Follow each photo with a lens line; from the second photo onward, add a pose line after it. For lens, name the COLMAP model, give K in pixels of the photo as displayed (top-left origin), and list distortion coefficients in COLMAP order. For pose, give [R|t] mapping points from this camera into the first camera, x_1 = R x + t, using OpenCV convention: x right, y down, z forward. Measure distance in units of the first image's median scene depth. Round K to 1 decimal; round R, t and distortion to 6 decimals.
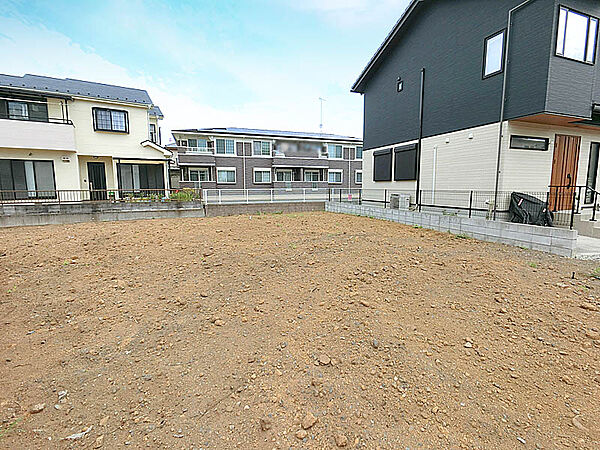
lens RADIAL K [[284.9, 0, 306.3], [0, 284.9, 223.1], [0, 0, 1]] dist [-0.008649, -0.001648]
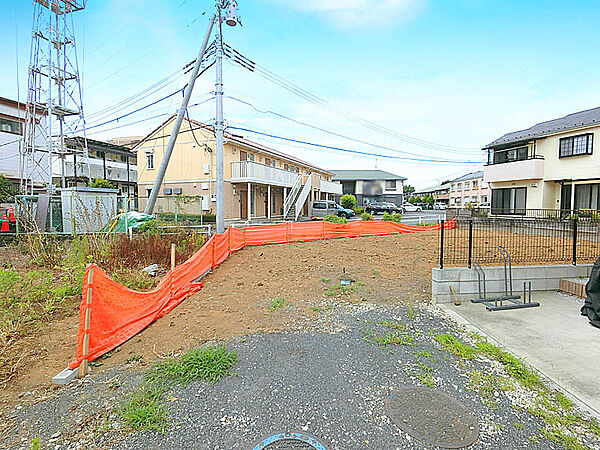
lens RADIAL K [[284.9, 0, 299.1], [0, 284.9, 222.6], [0, 0, 1]] dist [-0.008649, -0.001648]
pose [[-0.297474, 0.063005, -0.952649, 0.648464], [-0.123164, 0.986950, 0.103733, -0.053694], [0.946752, 0.148190, -0.285832, 0.341380]]
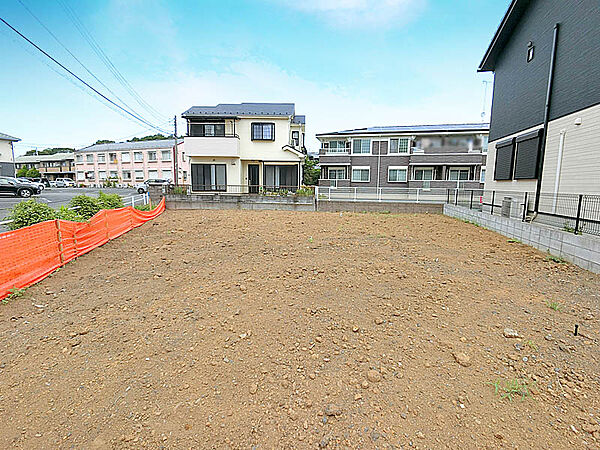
lens RADIAL K [[284.9, 0, 304.4], [0, 284.9, 223.5], [0, 0, 1]] dist [-0.008649, -0.001648]
pose [[0.827687, 0.089661, -0.553981, 0.208623], [-0.086741, 0.995731, 0.031561, -0.005549], [0.554446, 0.021931, 0.831931, 0.042552]]
